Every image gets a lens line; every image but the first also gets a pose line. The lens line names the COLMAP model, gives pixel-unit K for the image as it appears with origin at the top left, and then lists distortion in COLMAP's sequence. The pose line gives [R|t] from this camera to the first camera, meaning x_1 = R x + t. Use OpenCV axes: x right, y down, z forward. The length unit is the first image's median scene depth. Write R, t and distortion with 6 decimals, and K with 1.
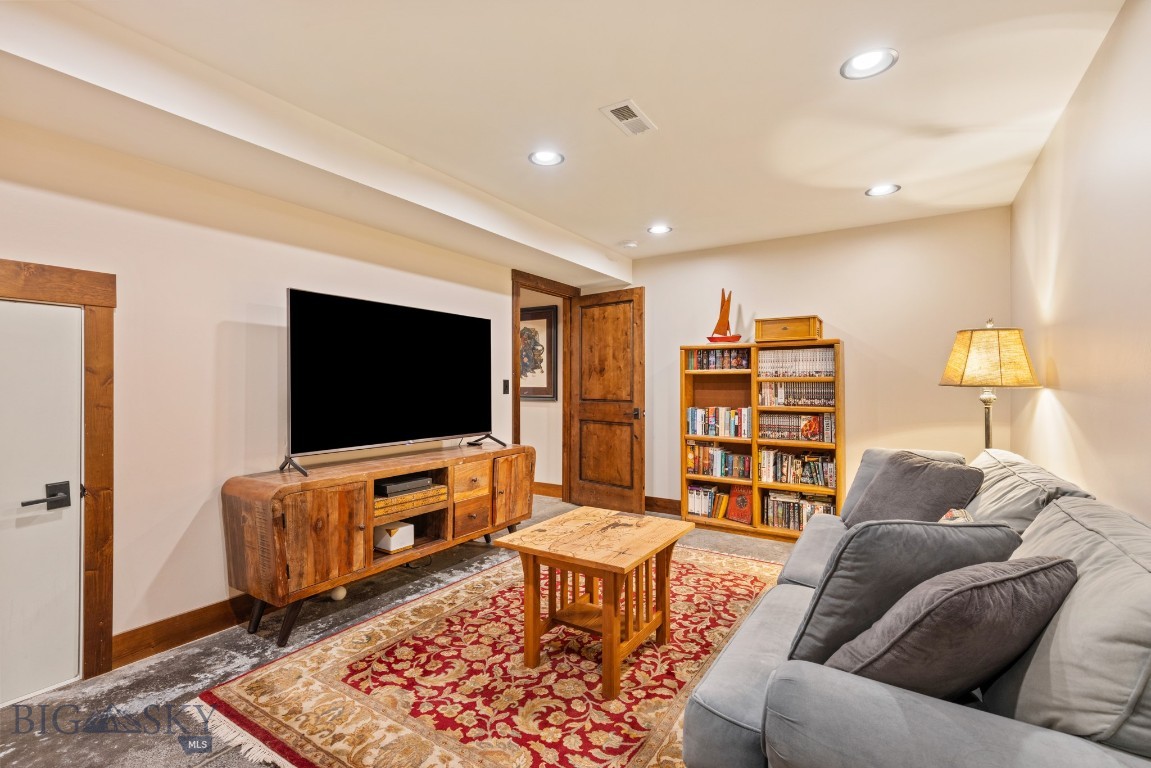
lens RADIAL K [[517.1, 0, 573.2], [0, 517.1, 375.5], [0, 0, 1]] dist [0.011173, -0.000019]
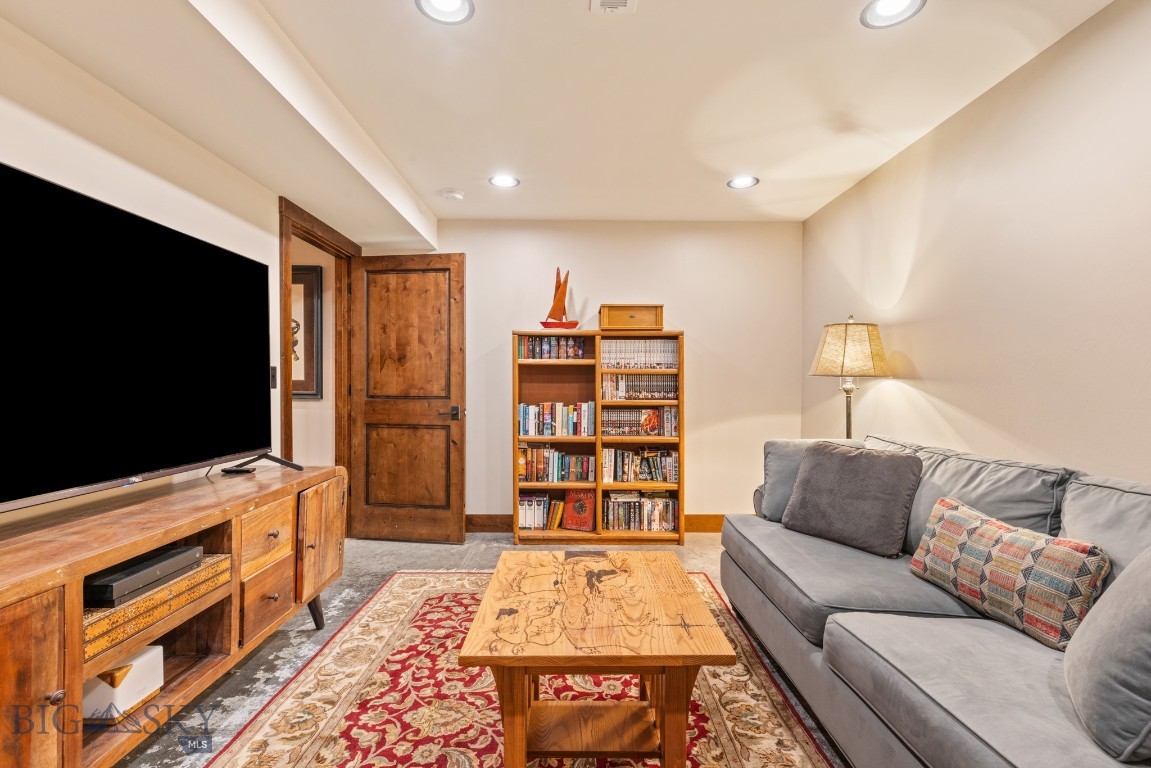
lens RADIAL K [[520.4, 0, 575.5], [0, 520.4, 384.0], [0, 0, 1]] dist [0.003473, -0.000072]
pose [[0.833986, 0.001697, 0.551783, -0.182977], [-0.011912, 0.999818, 0.014929, 0.017087], [-0.551657, -0.019023, 0.833854, 0.263274]]
